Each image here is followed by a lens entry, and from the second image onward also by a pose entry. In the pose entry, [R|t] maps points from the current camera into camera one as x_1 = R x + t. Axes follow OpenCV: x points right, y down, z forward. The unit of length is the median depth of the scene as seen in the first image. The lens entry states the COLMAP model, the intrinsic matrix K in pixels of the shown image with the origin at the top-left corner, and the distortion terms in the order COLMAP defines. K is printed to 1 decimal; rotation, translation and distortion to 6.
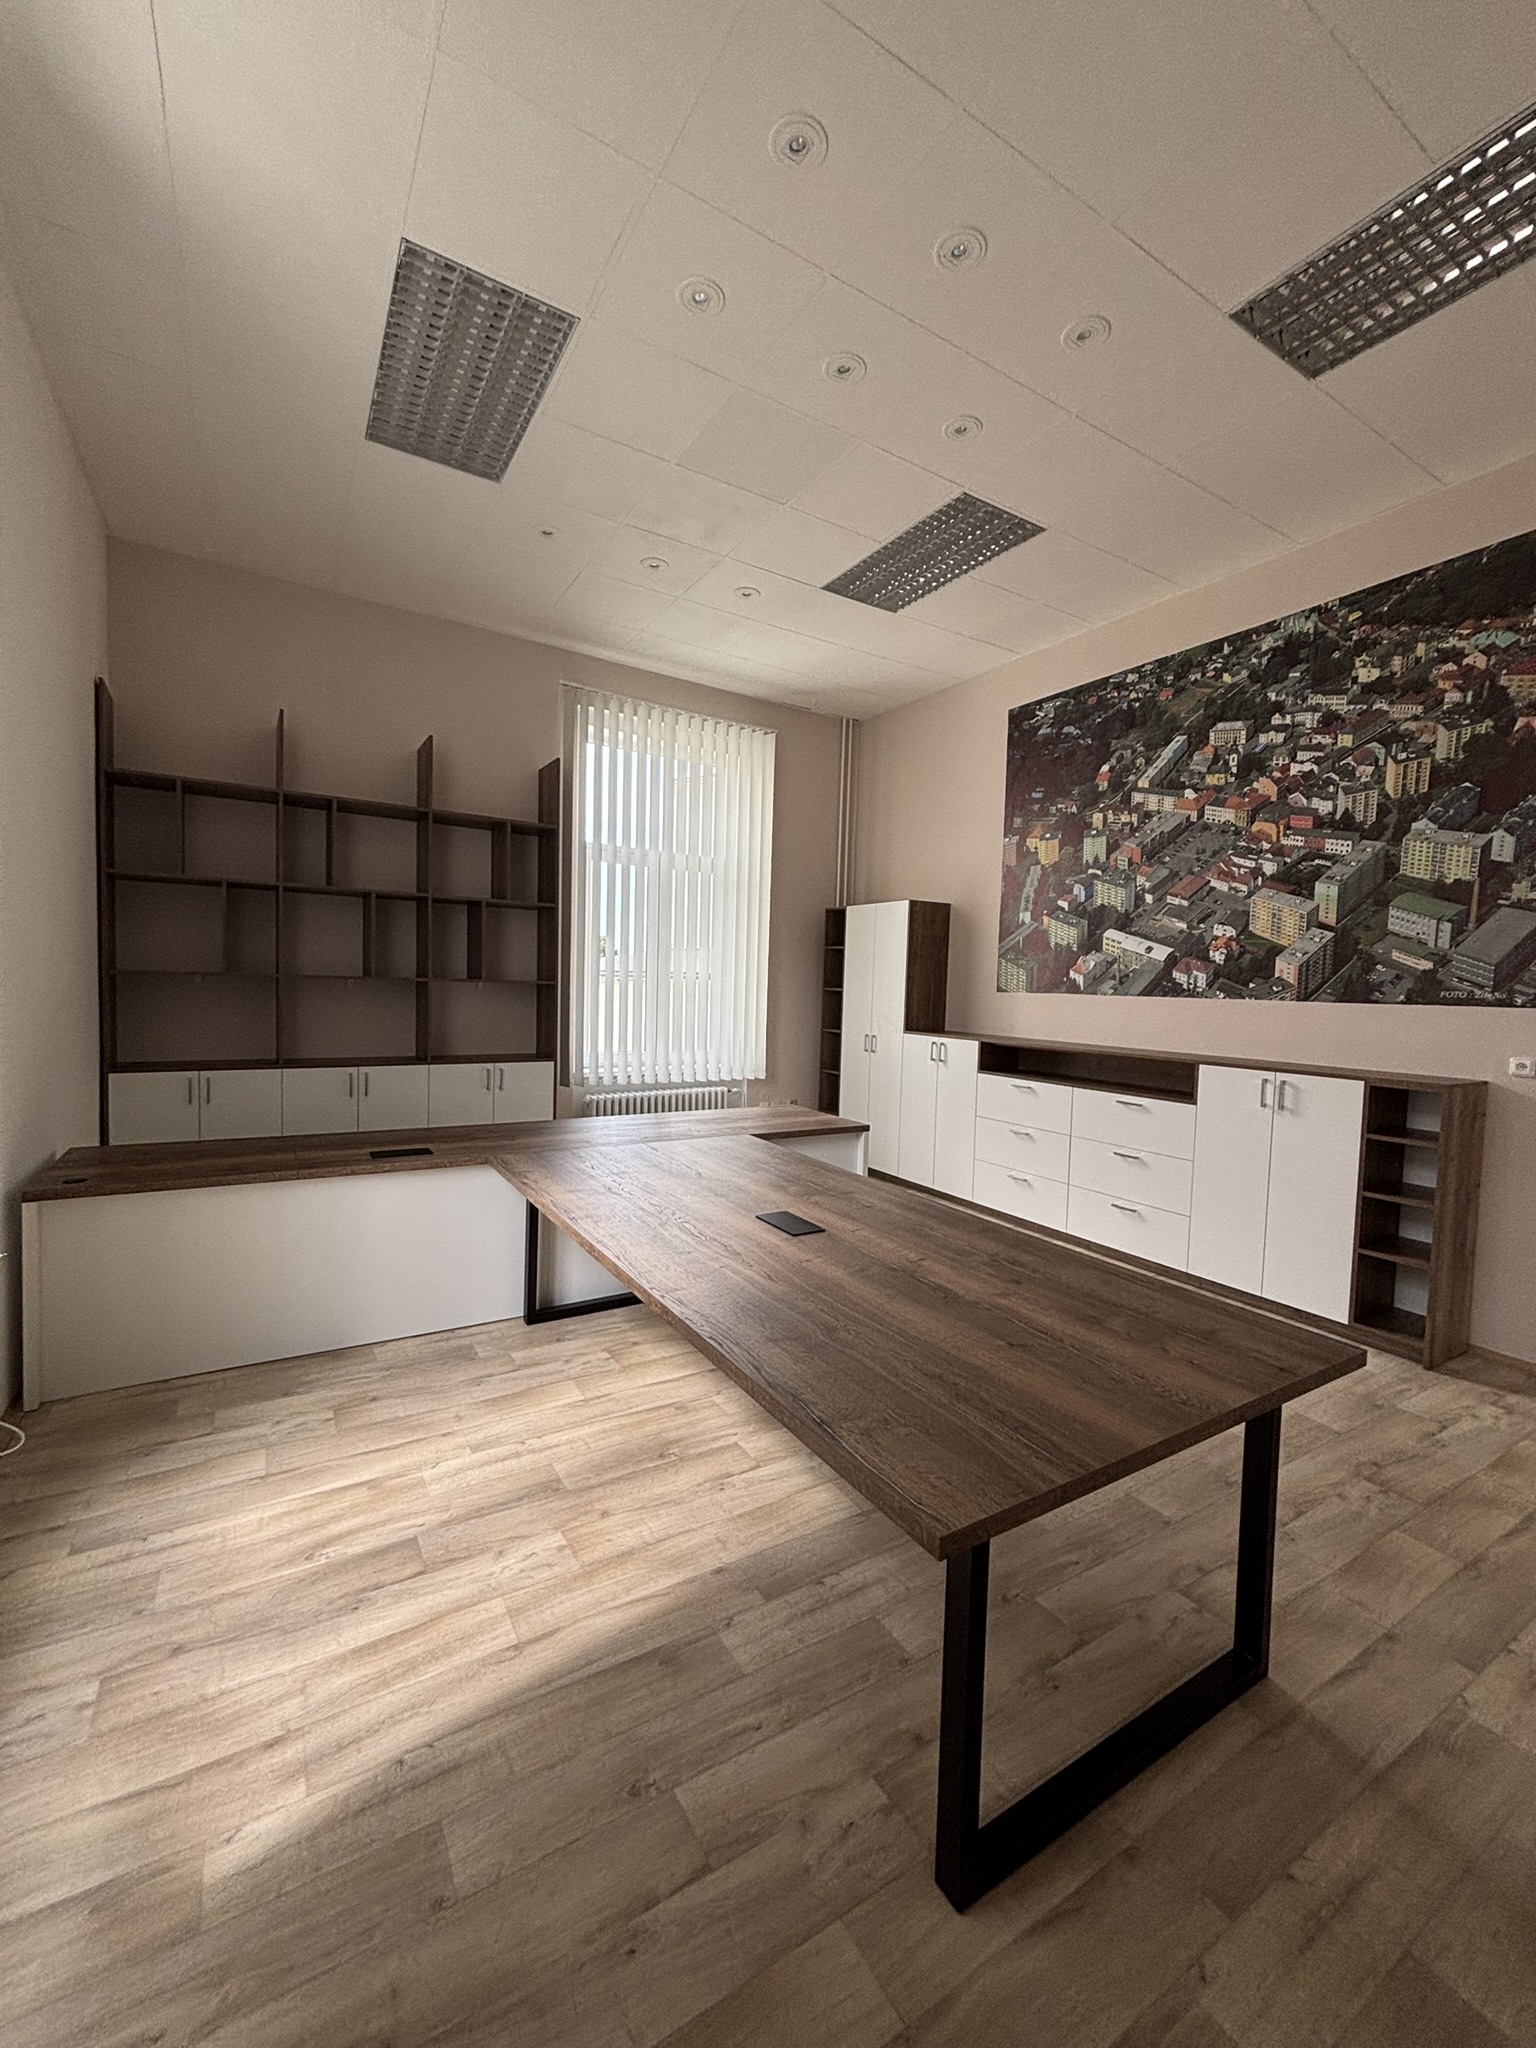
lens RADIAL K [[819.9, 0, 770.5], [0, 819.9, 1029.4], [0, 0, 1]] dist [0.001669, -0.000755]
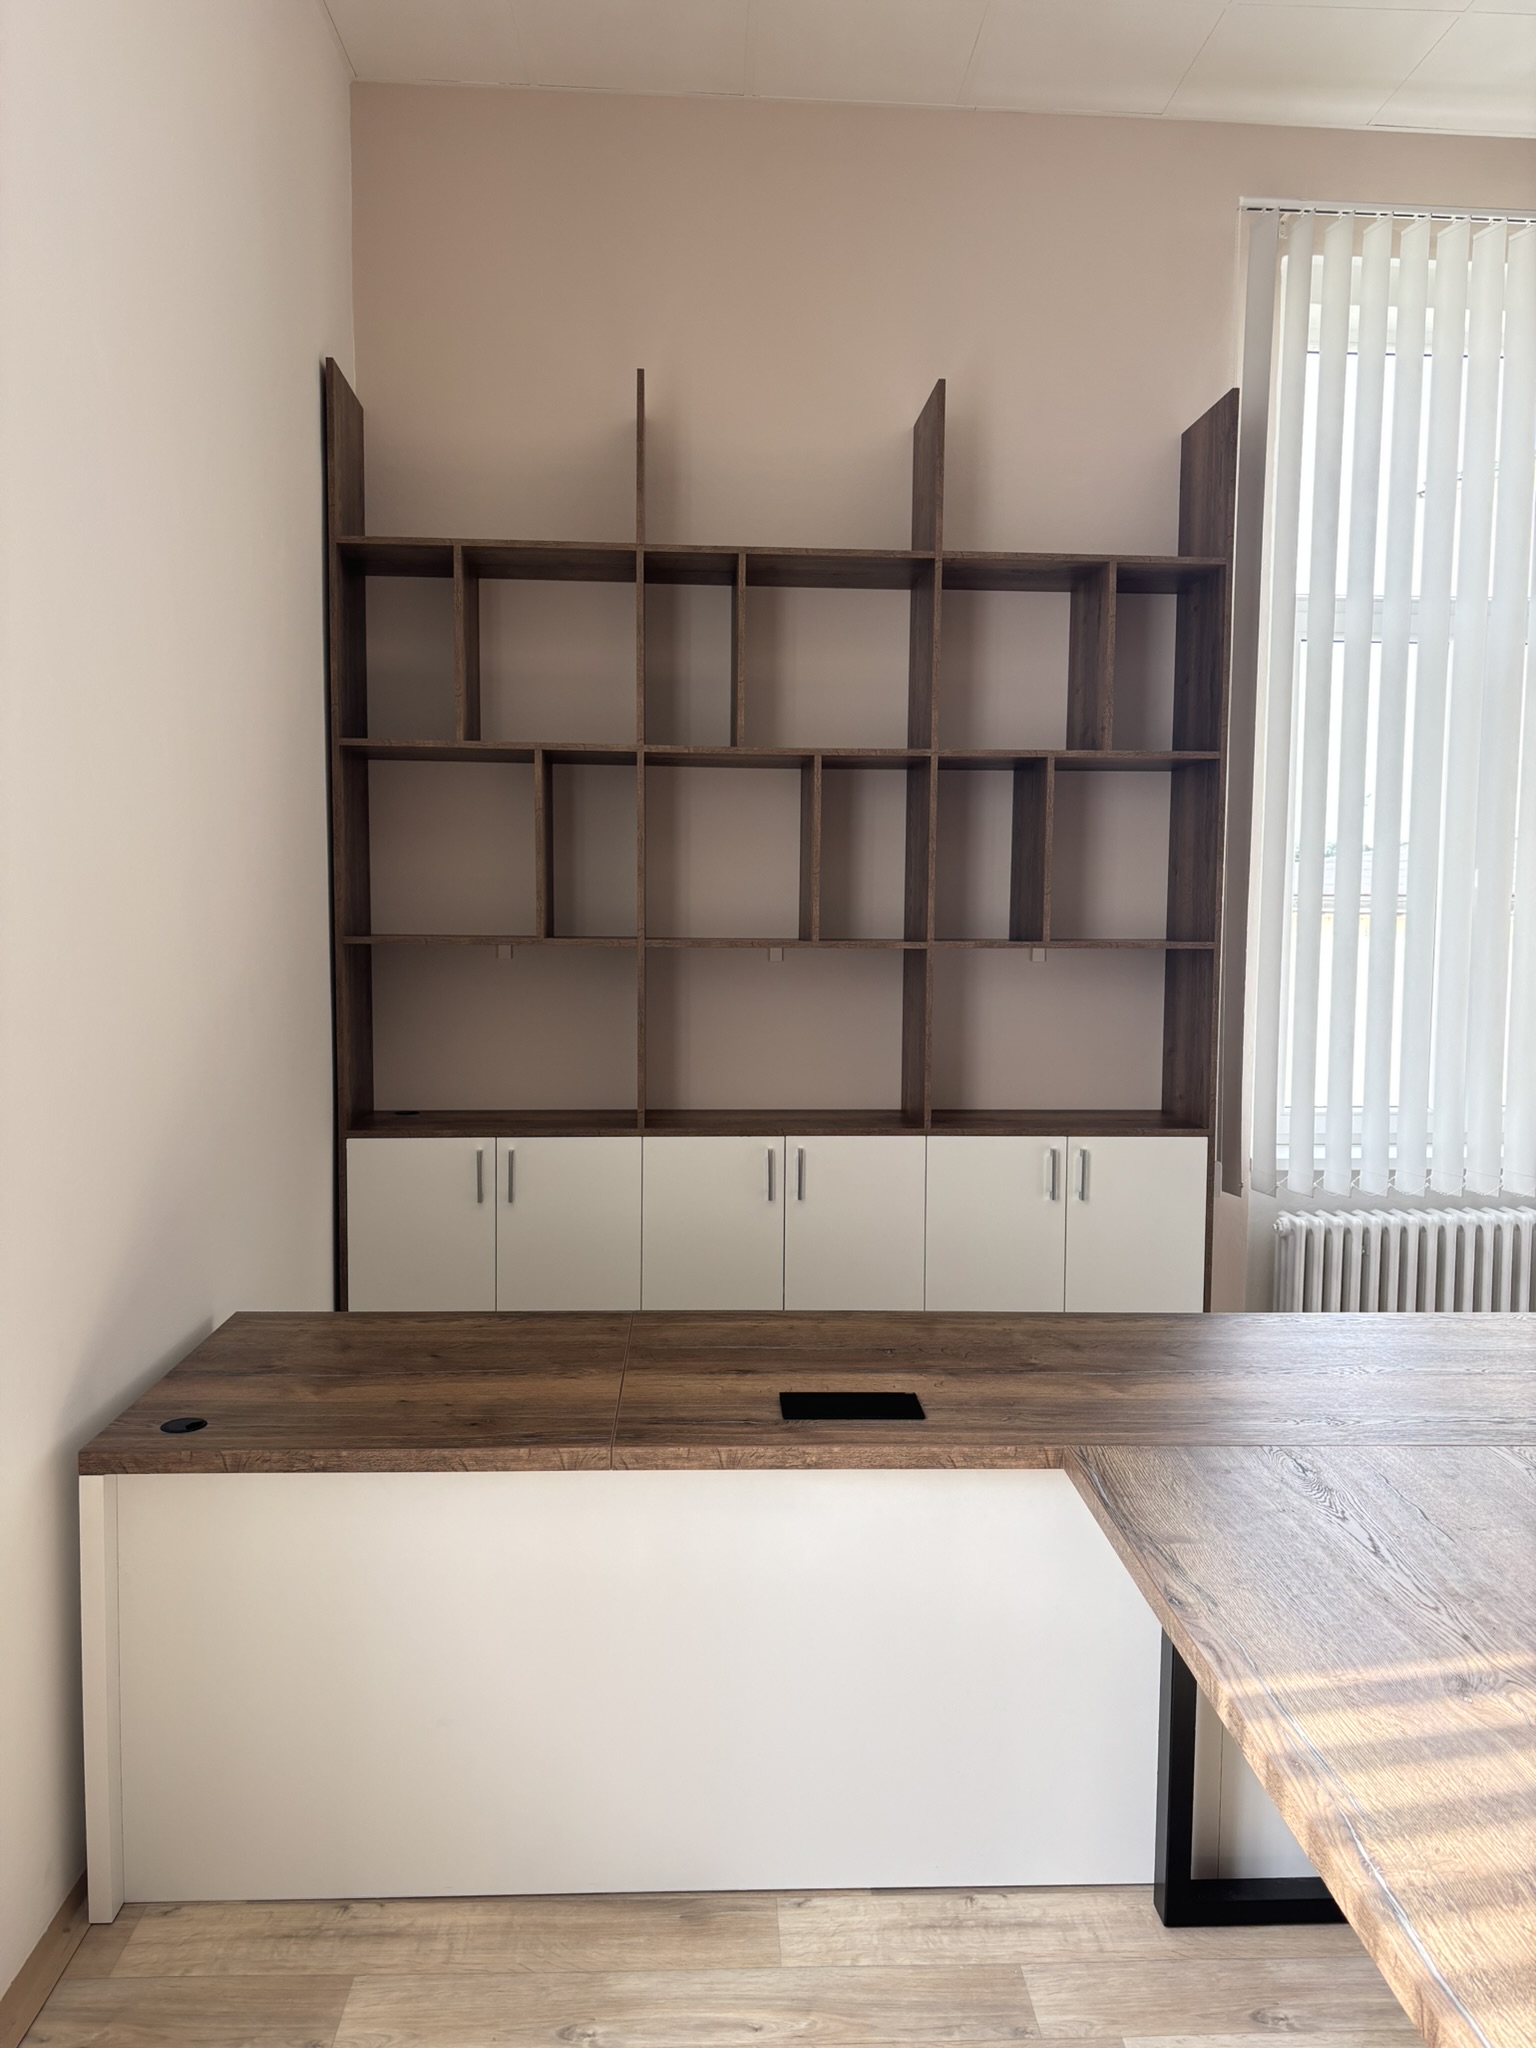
lens RADIAL K [[1523.8, 0, 784.3], [0, 1523.8, 1053.2], [0, 0, 1]] dist [0.000714, -0.004009]
pose [[0.878876, 0.023967, -0.476449, -0.108301], [-0.009630, 0.999425, 0.032510, -0.031032], [0.476954, -0.023984, 0.878601, 0.277648]]
